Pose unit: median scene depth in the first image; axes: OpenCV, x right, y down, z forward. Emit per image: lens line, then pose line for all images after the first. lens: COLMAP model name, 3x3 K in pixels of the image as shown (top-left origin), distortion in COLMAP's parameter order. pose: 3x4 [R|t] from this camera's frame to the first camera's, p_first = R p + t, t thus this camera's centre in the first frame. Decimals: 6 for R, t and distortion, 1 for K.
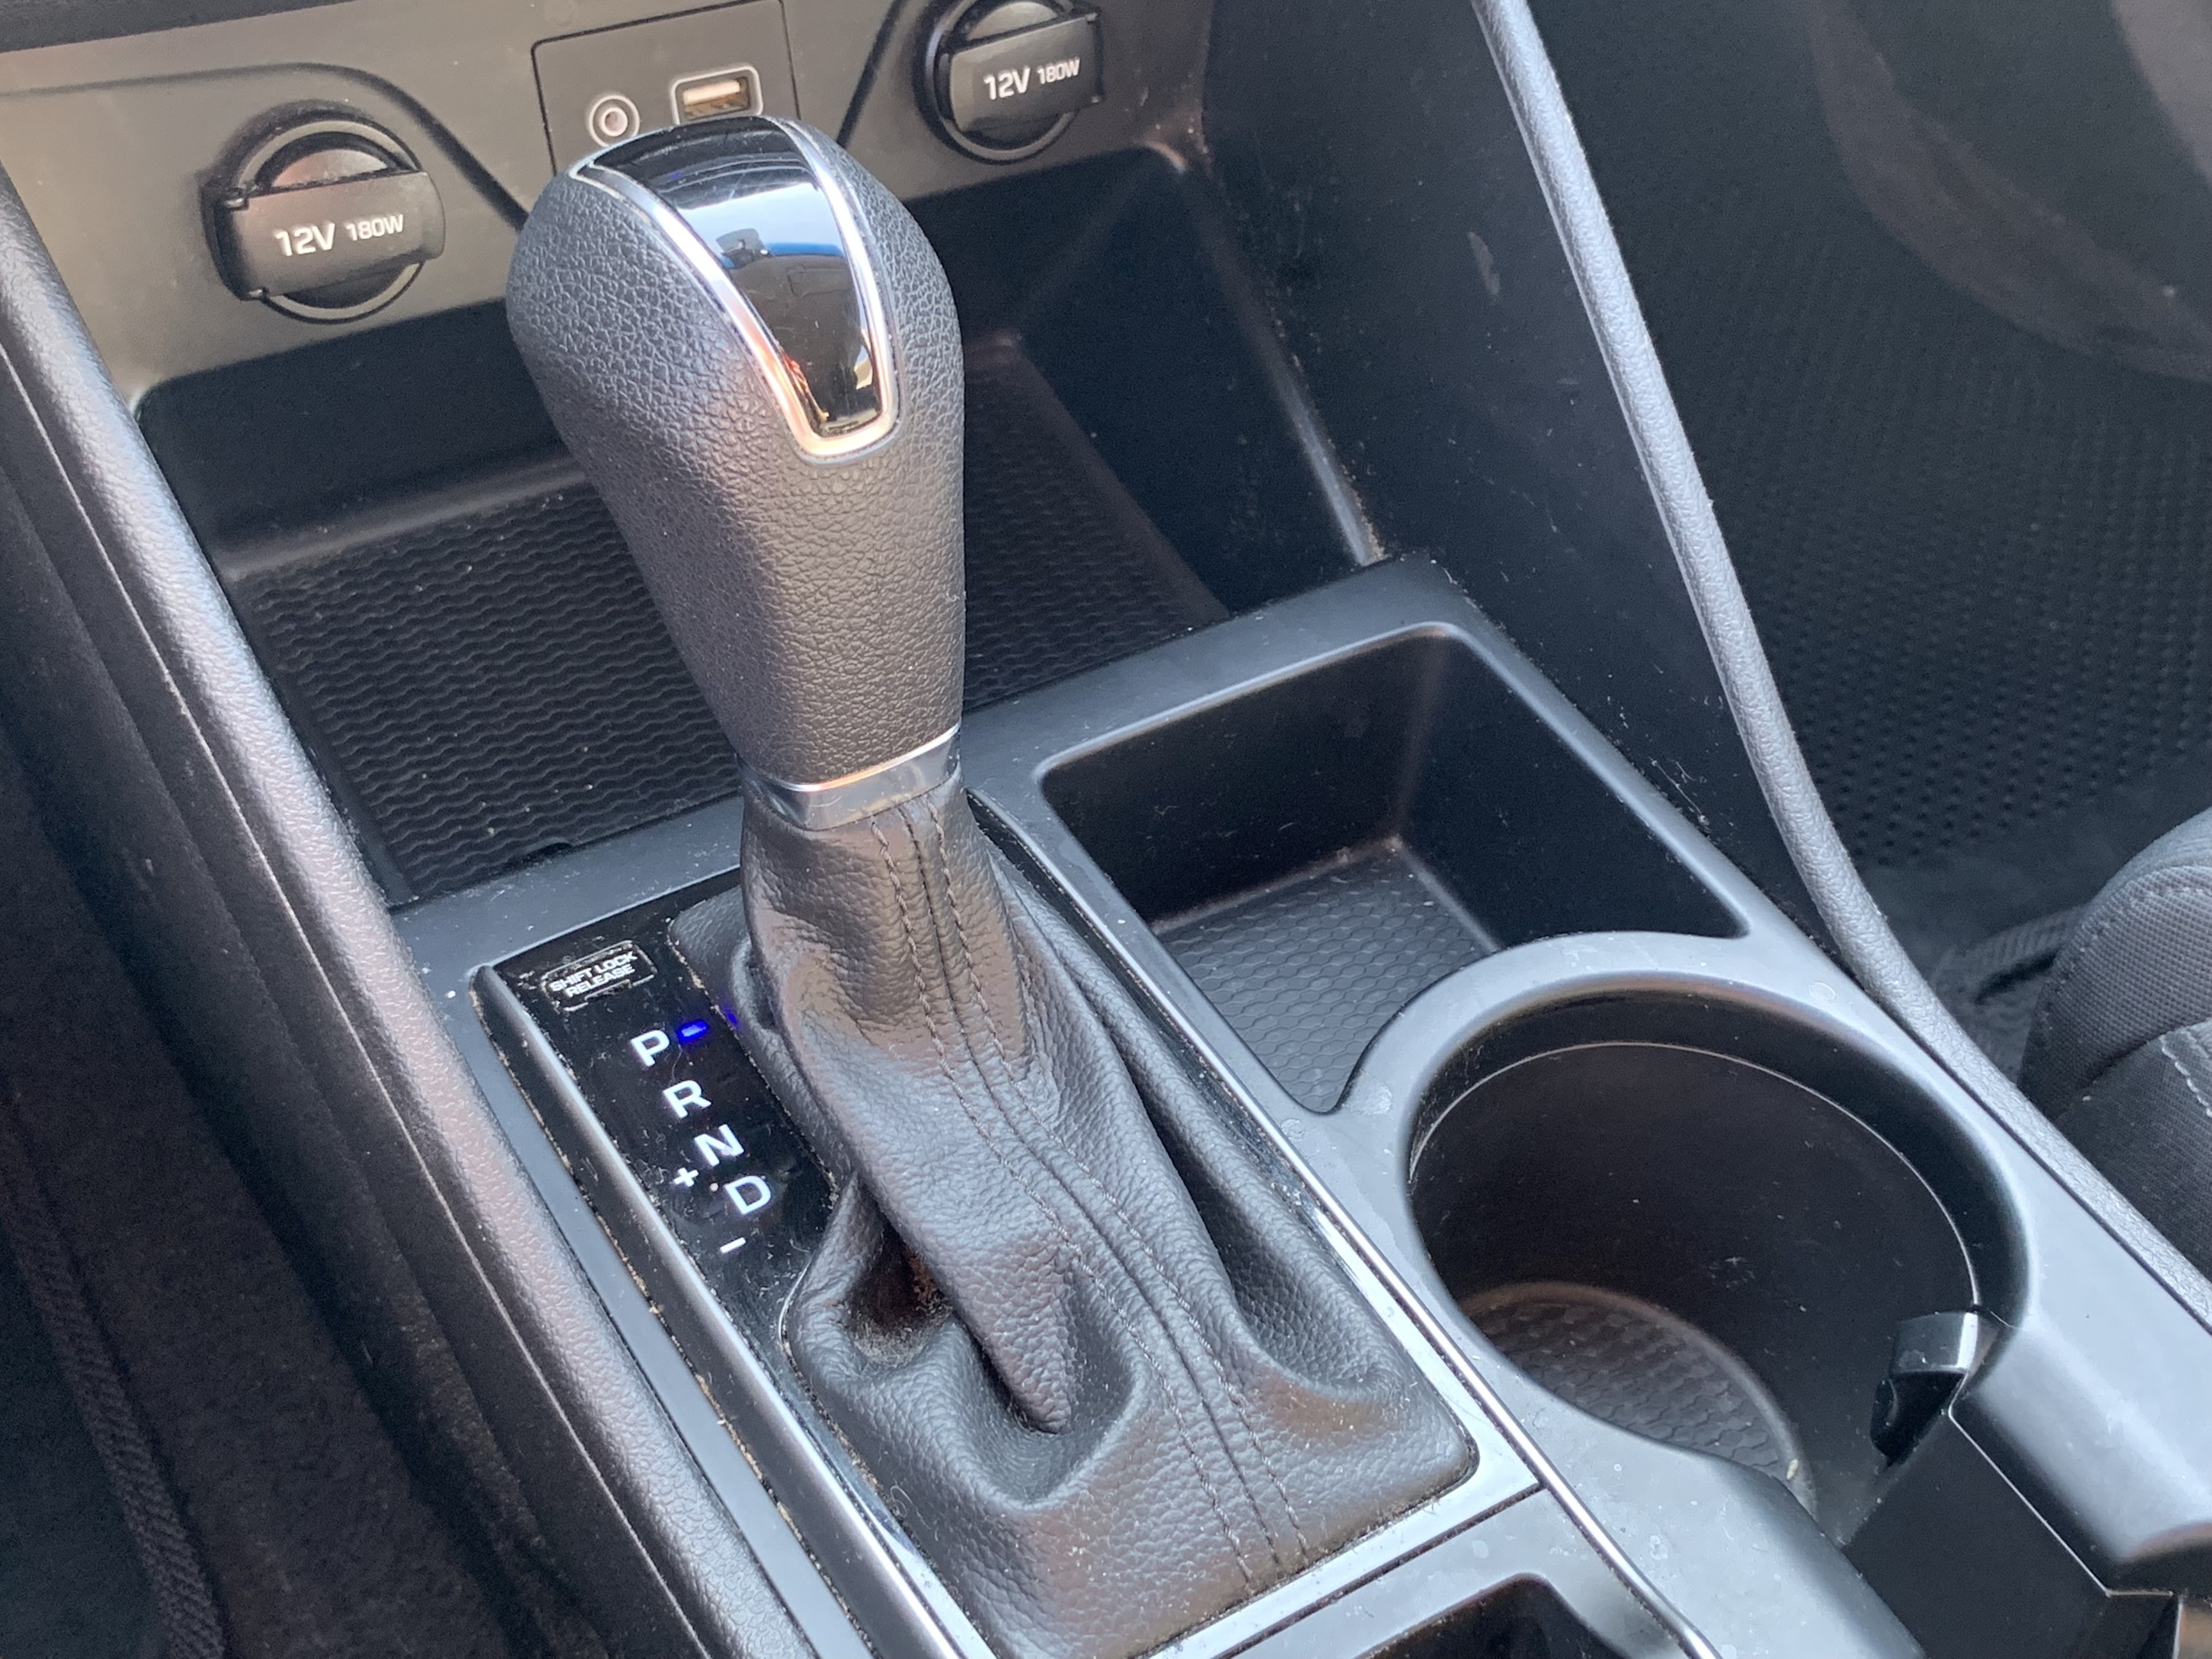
lens RADIAL K [[2751.6, 0, 1106.3], [0, 2751.6, 810.7], [0, 0, 1]] dist [0.209876, -0.780215]
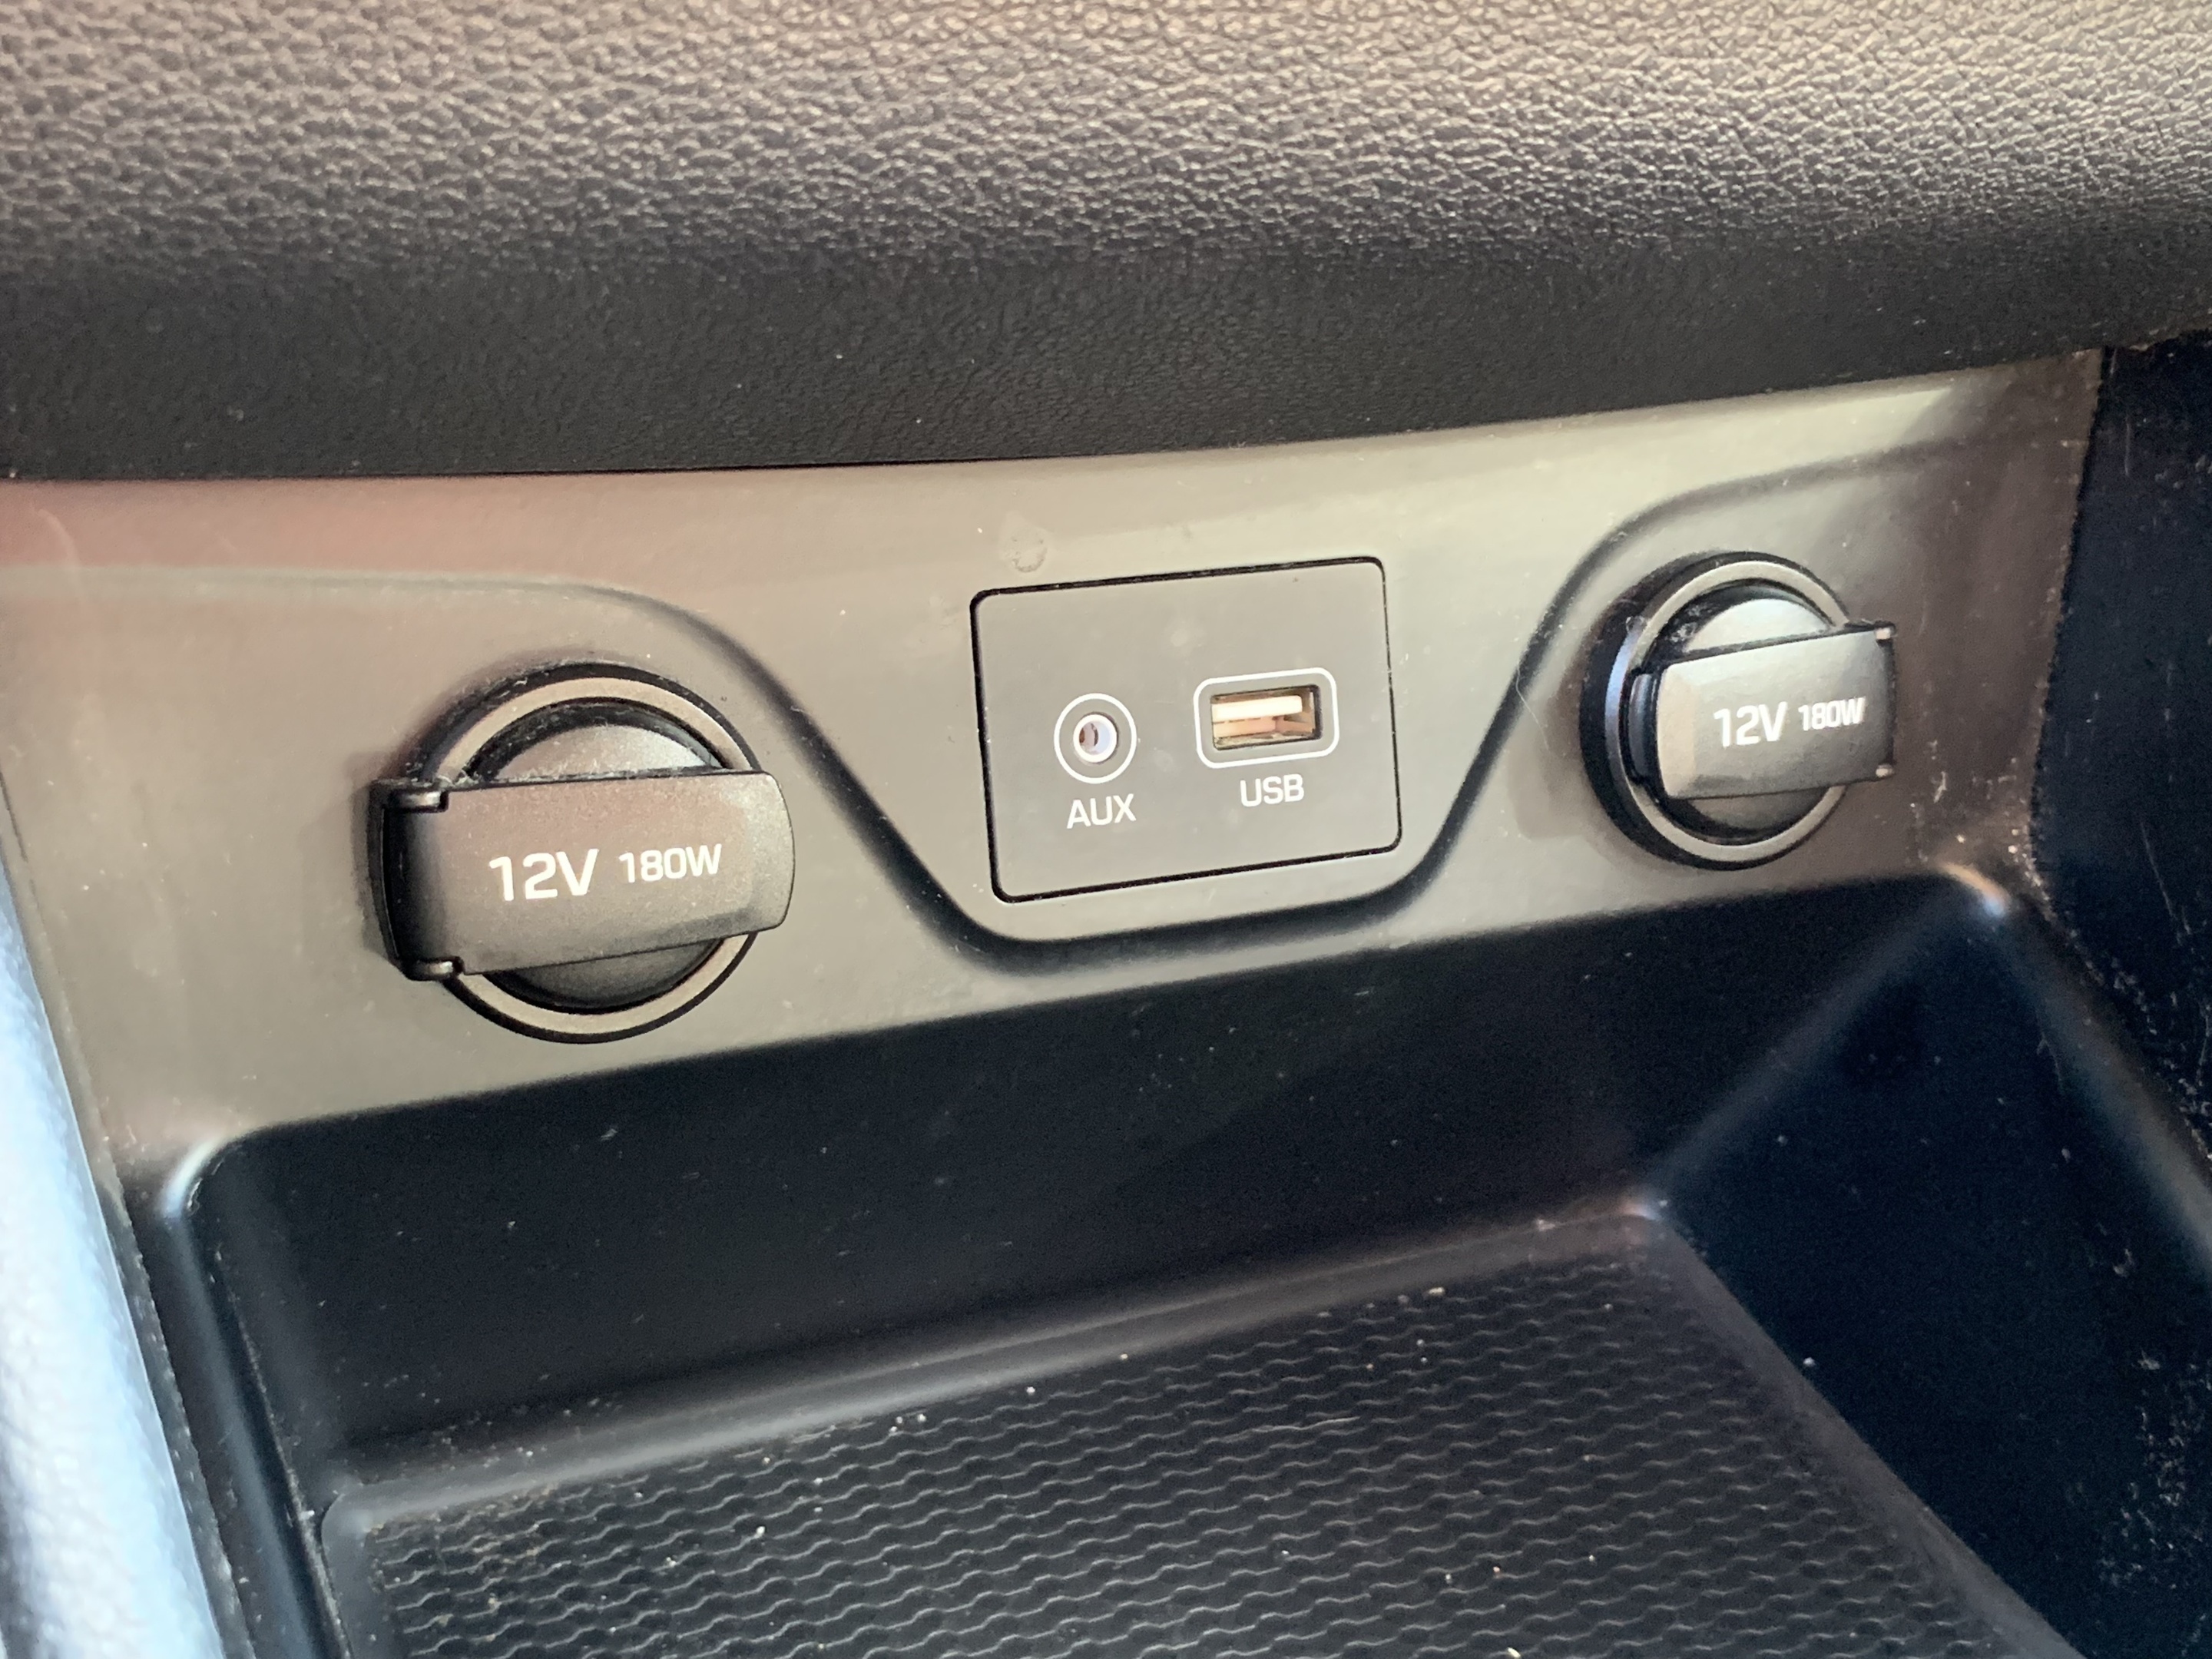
lens RADIAL K [[2751.6, 0, 1106.3], [0, 2751.6, 810.7], [0, 0, 1]] dist [0.209876, -0.780215]
pose [[0.993428, 0.024065, -0.111902, -0.104838], [-0.063099, 0.930816, -0.359999, -0.024781], [0.095496, 0.364694, 0.926217, 0.451608]]
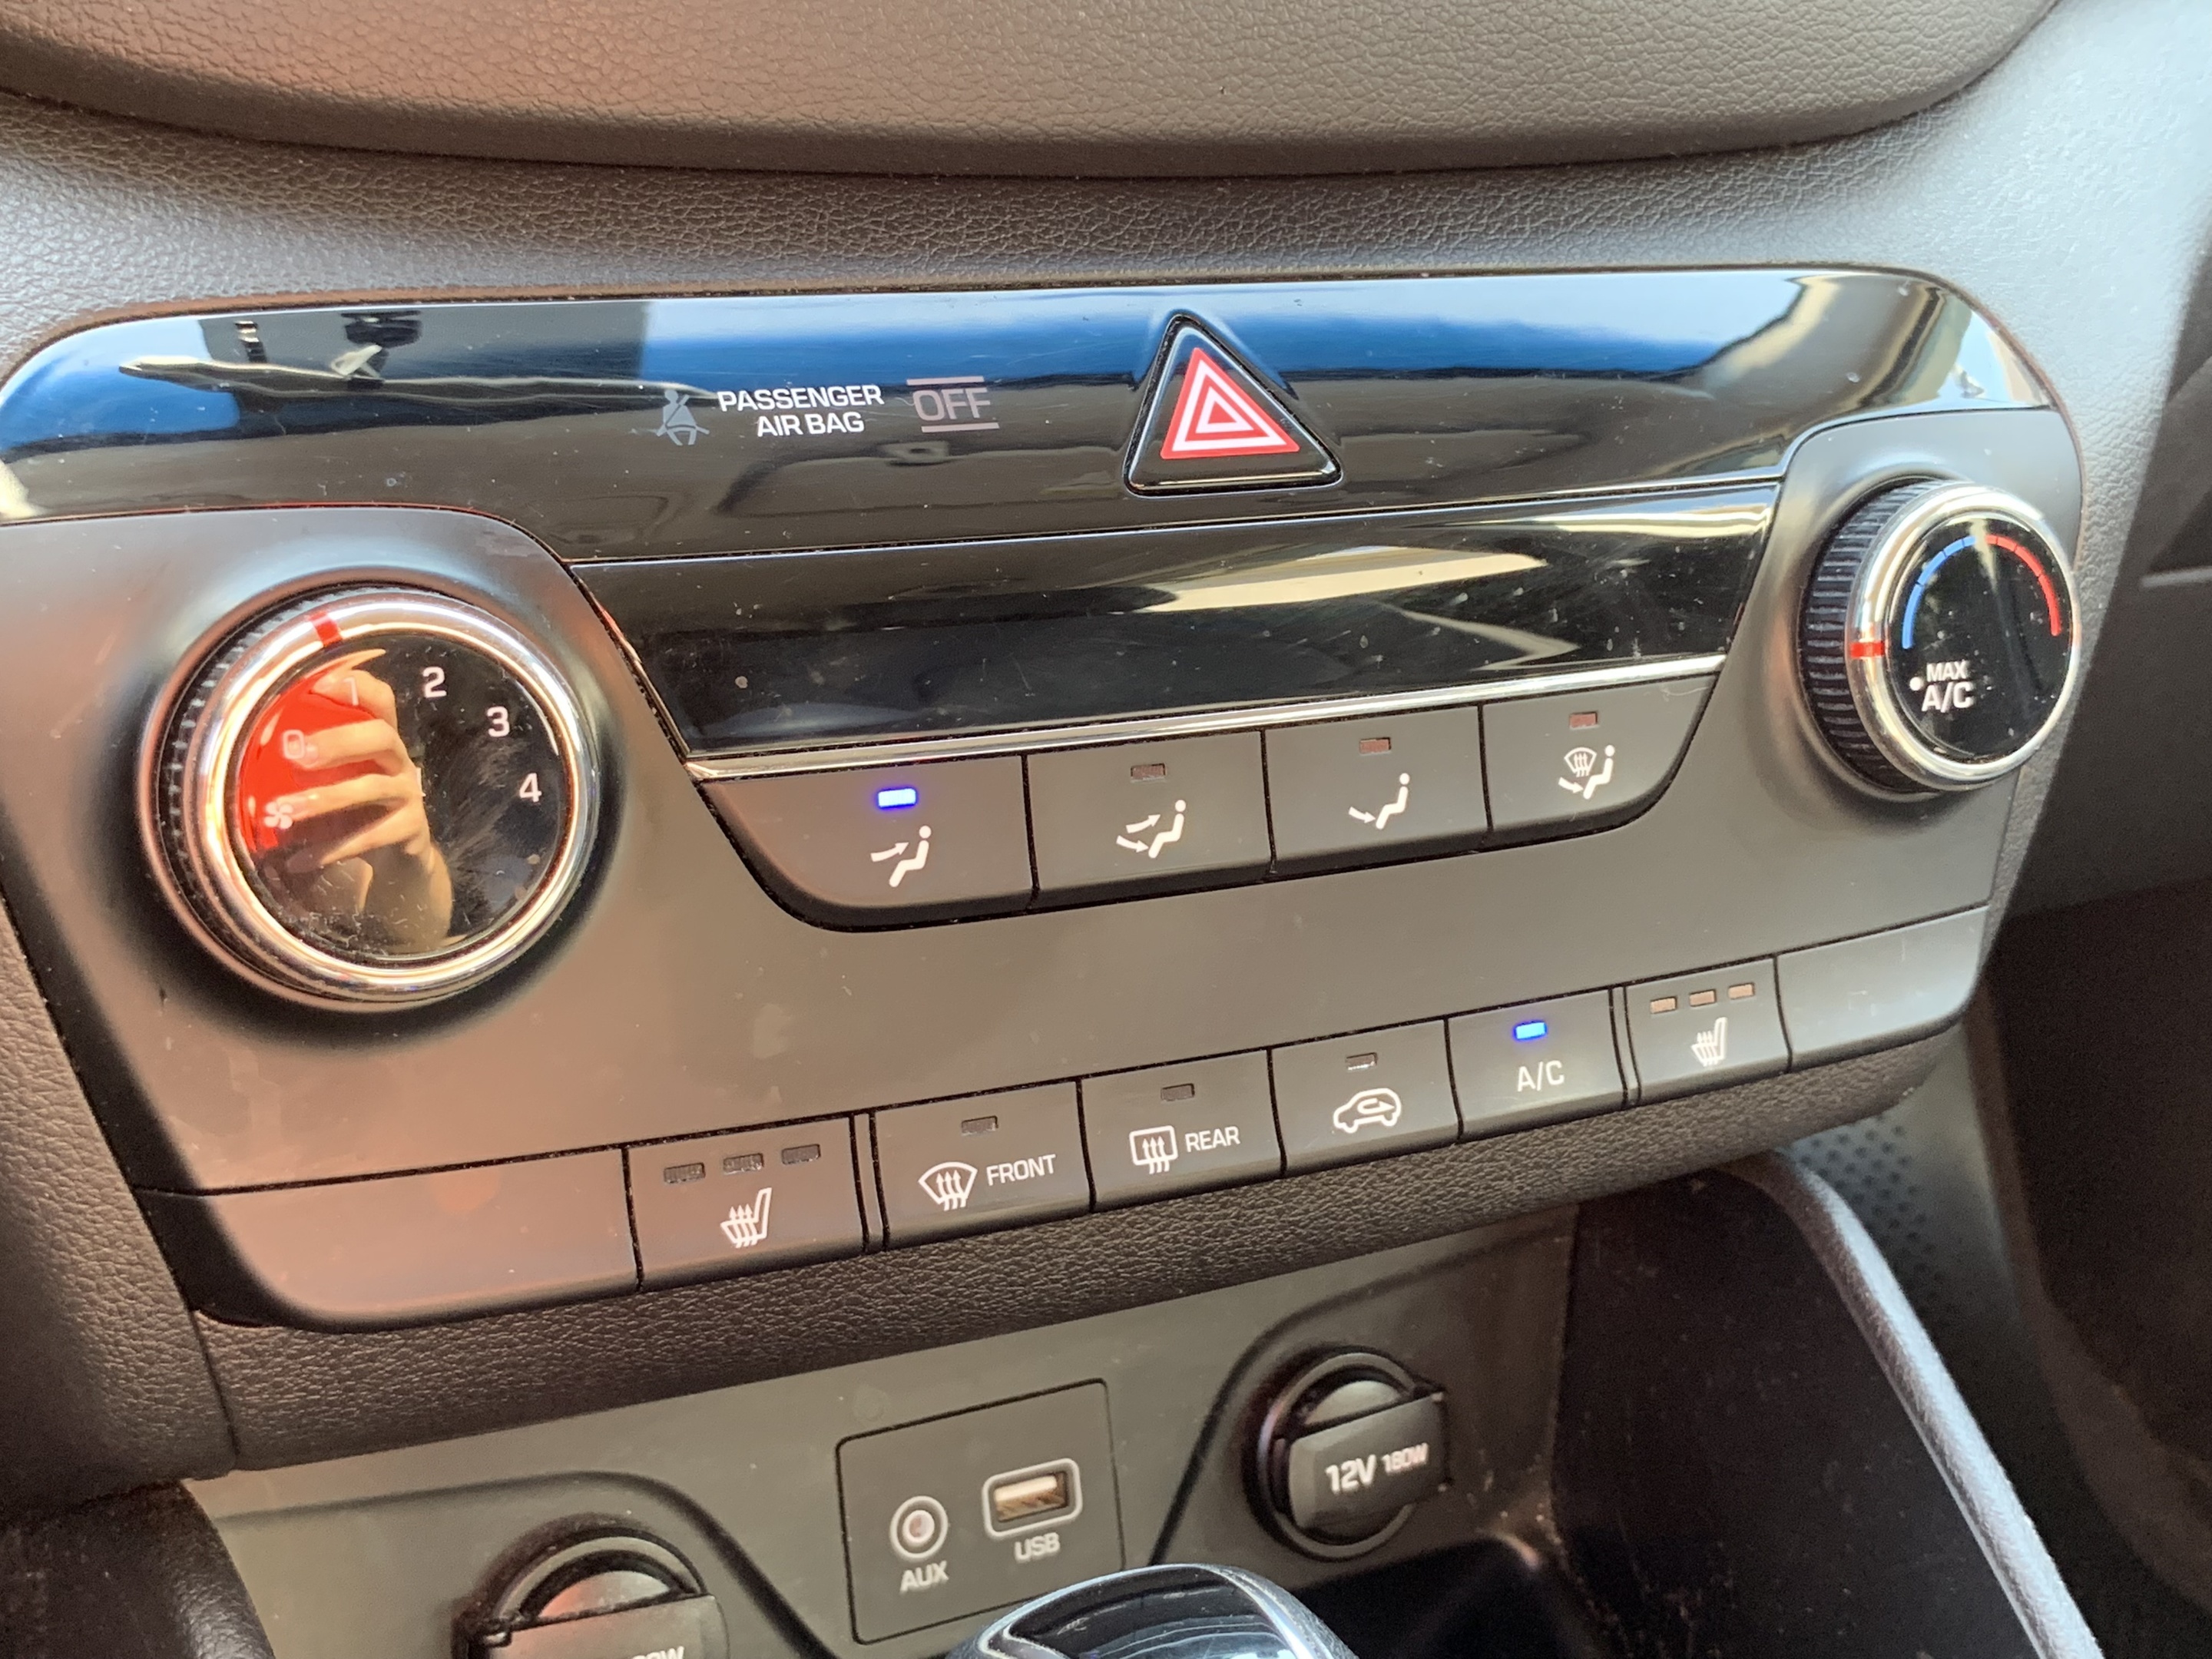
lens RADIAL K [[2751.6, 0, 1106.3], [0, 2751.6, 810.7], [0, 0, 1]] dist [0.209876, -0.780215]
pose [[0.999627, -0.012405, -0.024330, -0.089545], [0.000350, 0.896632, -0.442777, -0.058922], [0.027307, 0.442603, 0.896302, 0.110912]]
